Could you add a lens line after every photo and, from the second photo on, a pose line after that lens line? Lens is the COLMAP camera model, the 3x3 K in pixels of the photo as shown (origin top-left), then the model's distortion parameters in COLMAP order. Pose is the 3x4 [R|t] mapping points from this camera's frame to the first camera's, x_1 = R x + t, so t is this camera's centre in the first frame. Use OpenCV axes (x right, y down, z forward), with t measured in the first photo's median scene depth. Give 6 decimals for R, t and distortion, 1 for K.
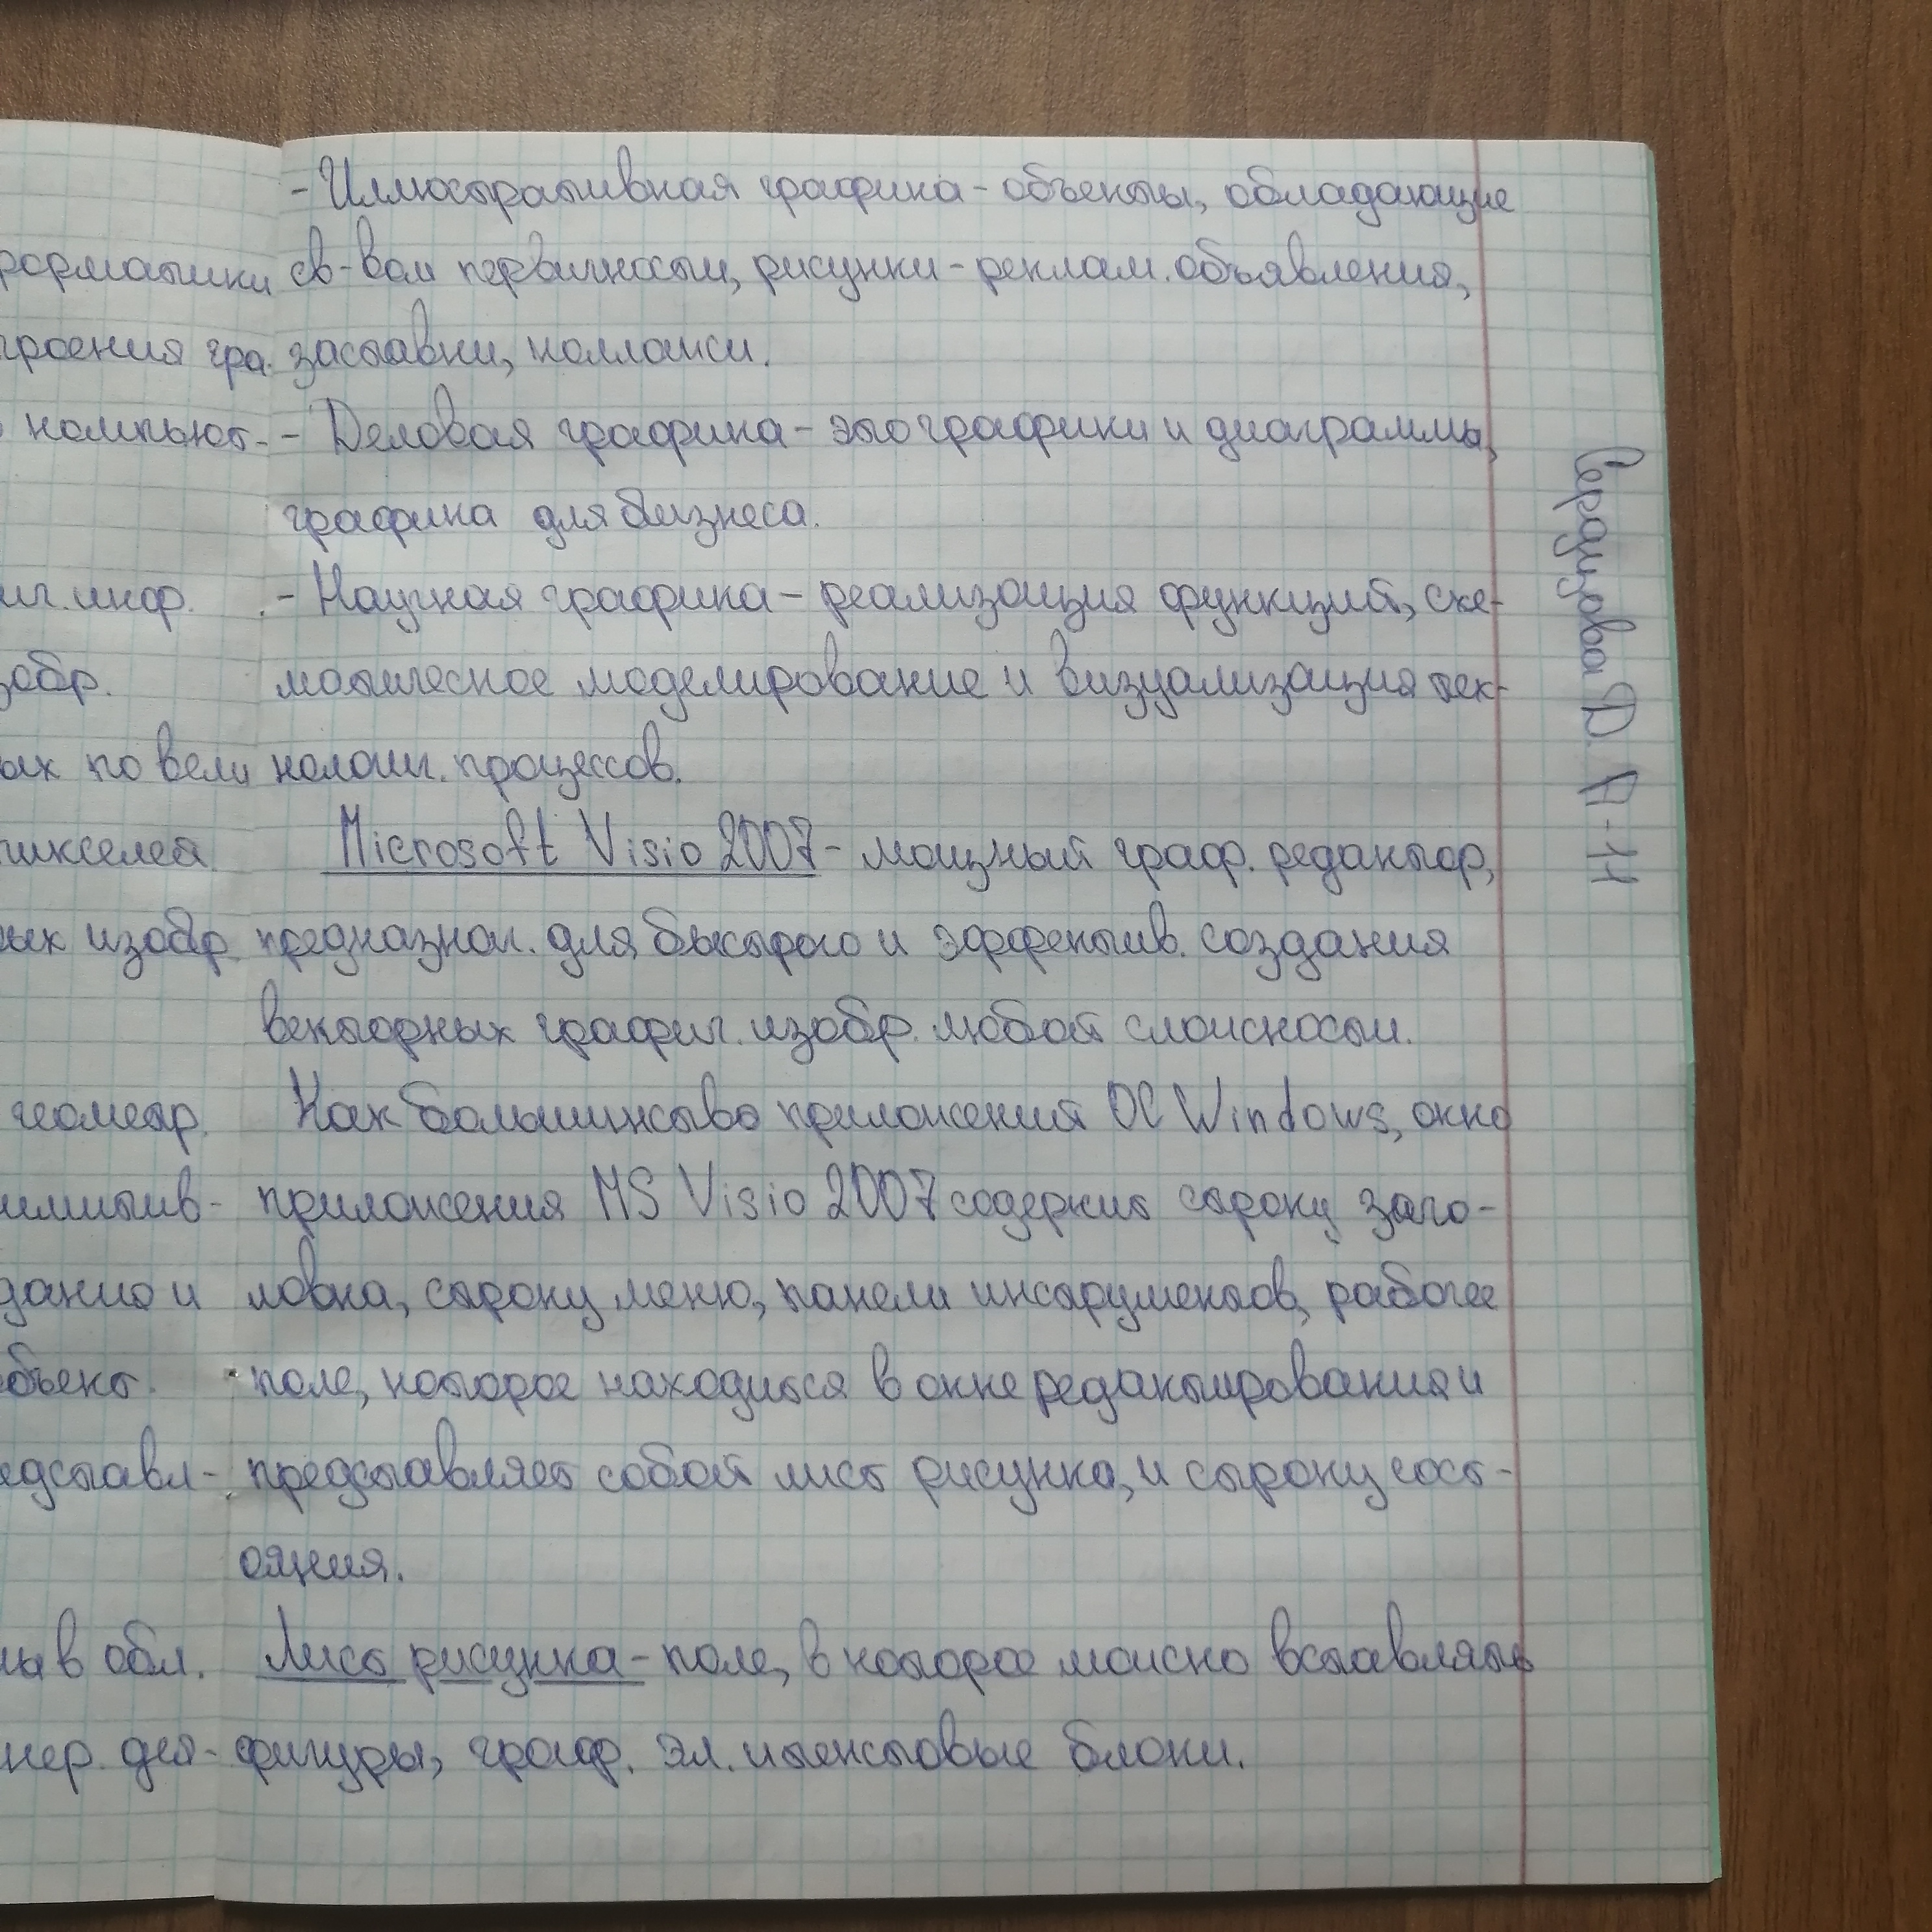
lens RADIAL K [[2510.1, 0, 995.0], [0, 2510.1, 958.6], [0, 0, 1]] dist [-0.096723, 0.205050]
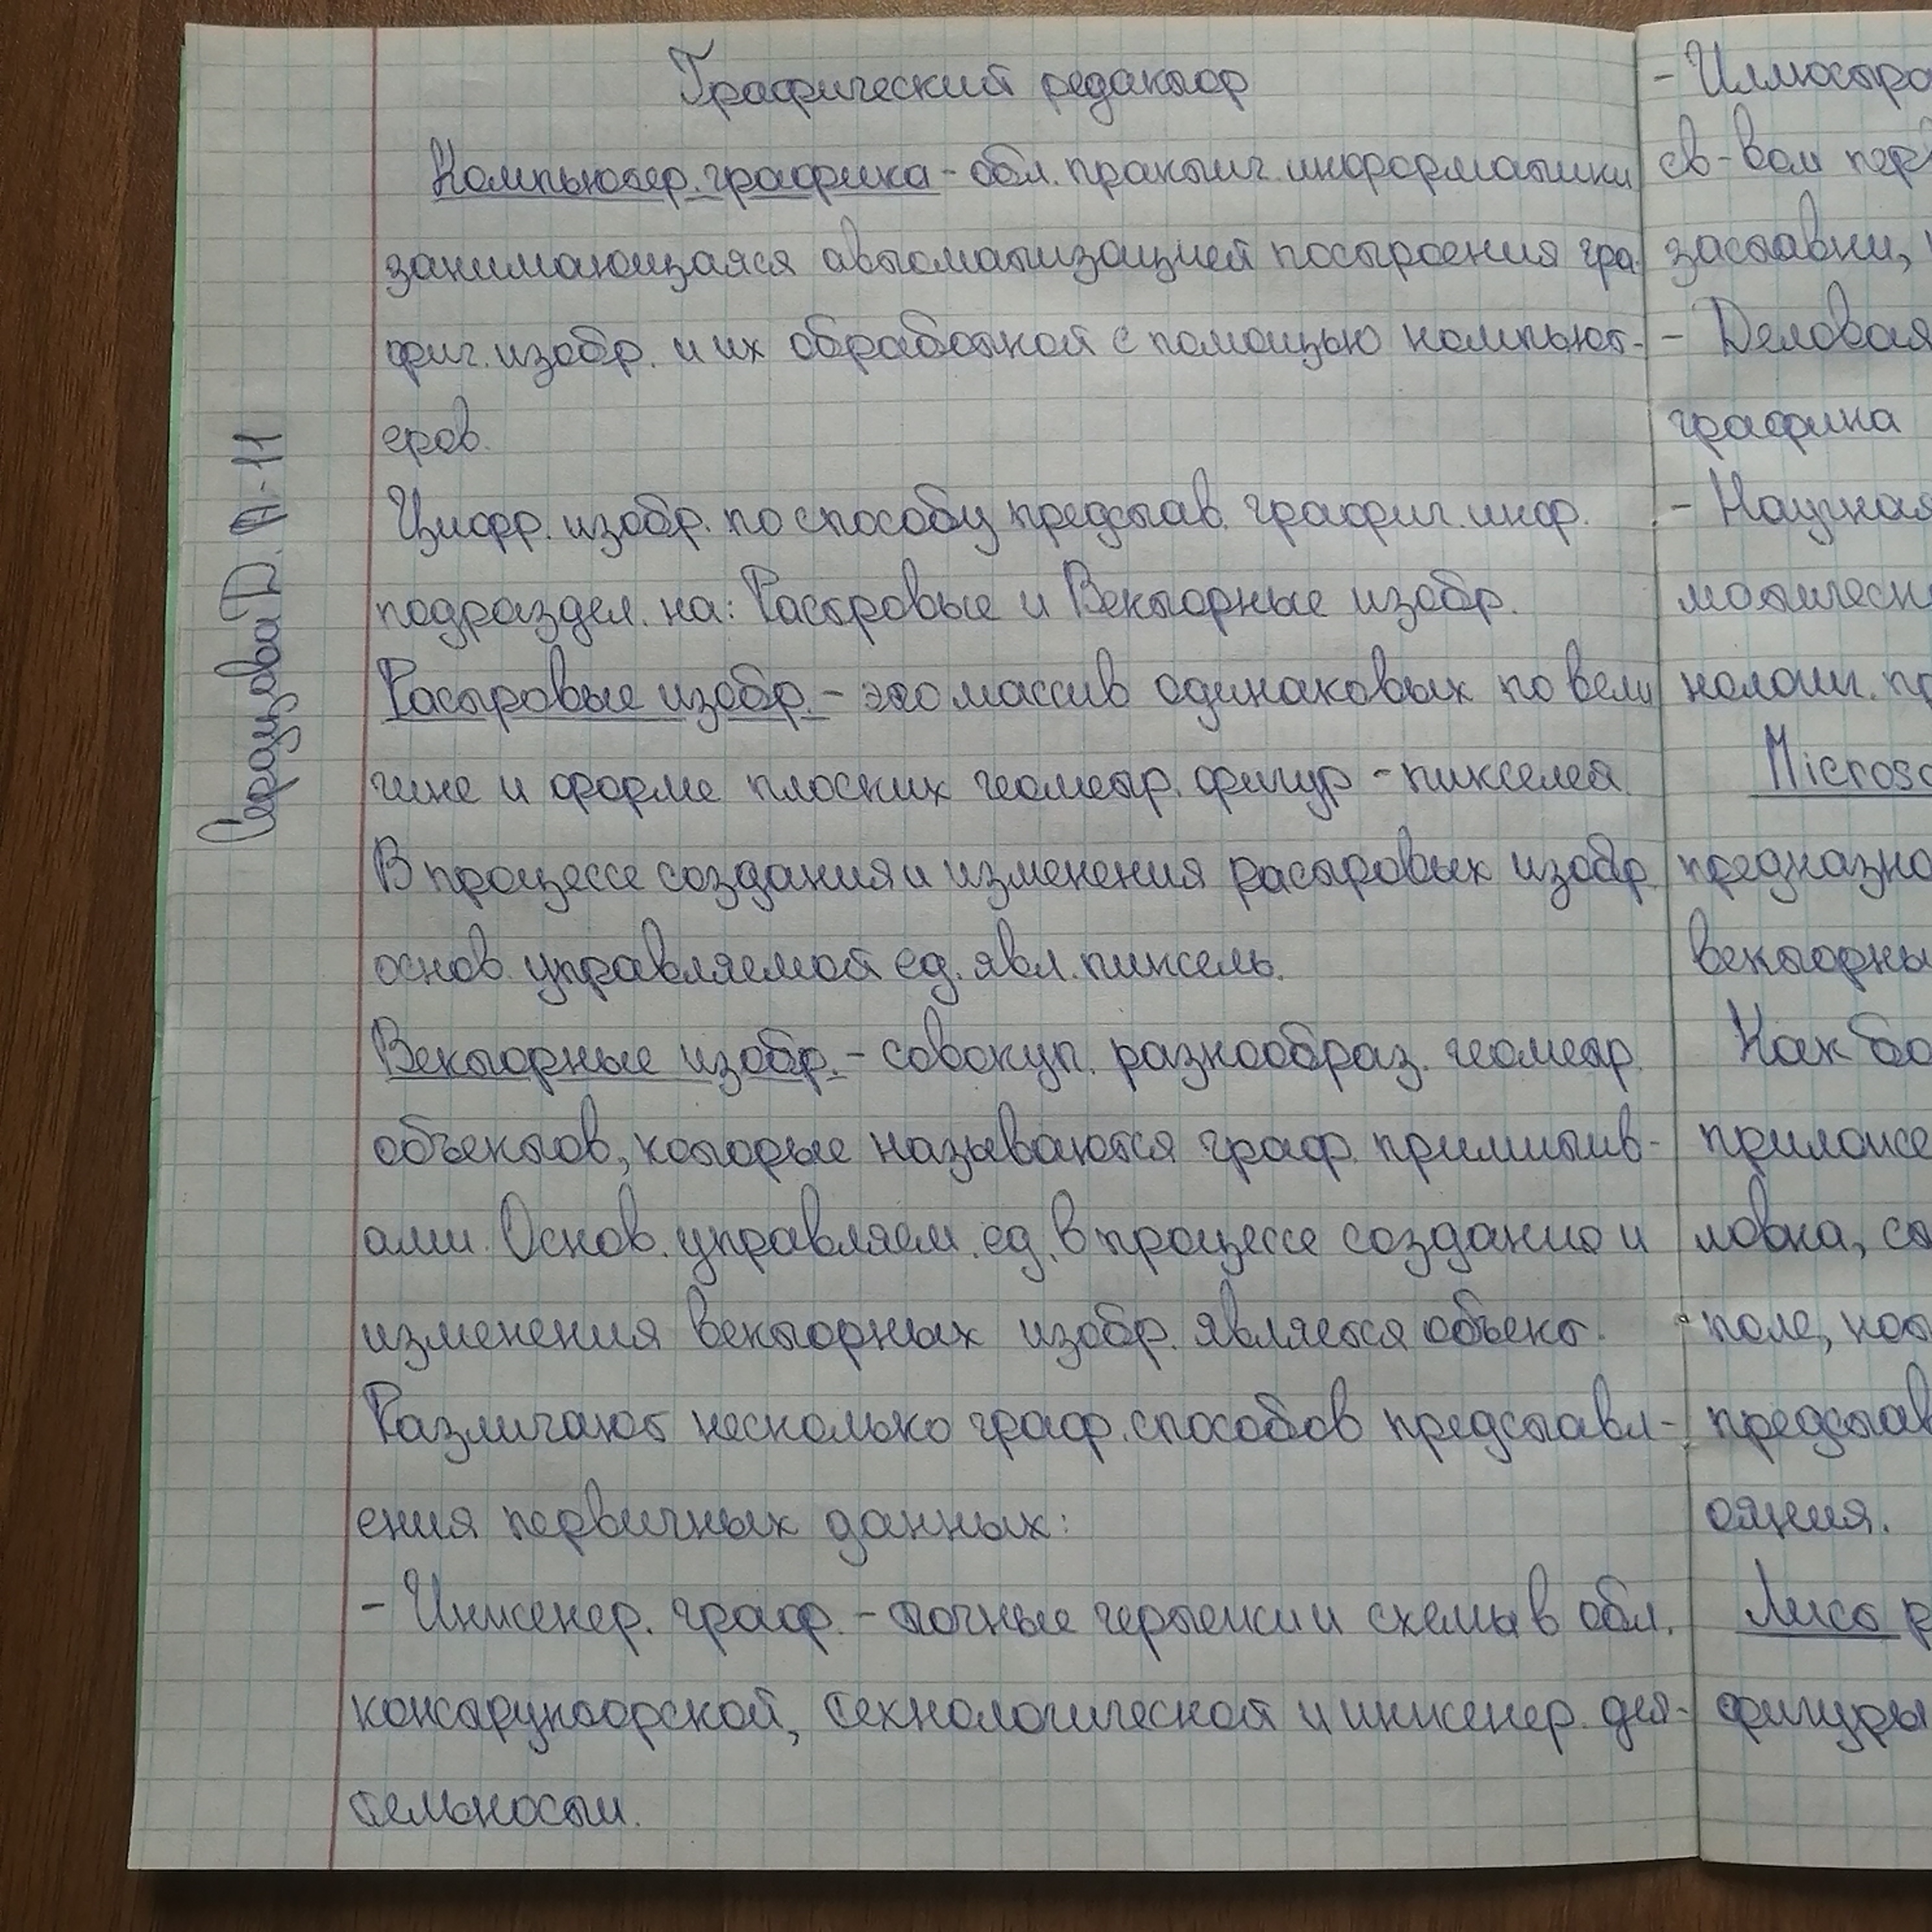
lens RADIAL K [[2510.1, 0, 995.0], [0, 2510.1, 958.6], [0, 0, 1]] dist [-0.096723, 0.205050]
pose [[0.999200, -0.008861, -0.038993, -0.531041], [0.009945, 0.999567, 0.027677, -0.001362], [0.038731, -0.028043, 0.998856, 0.033955]]
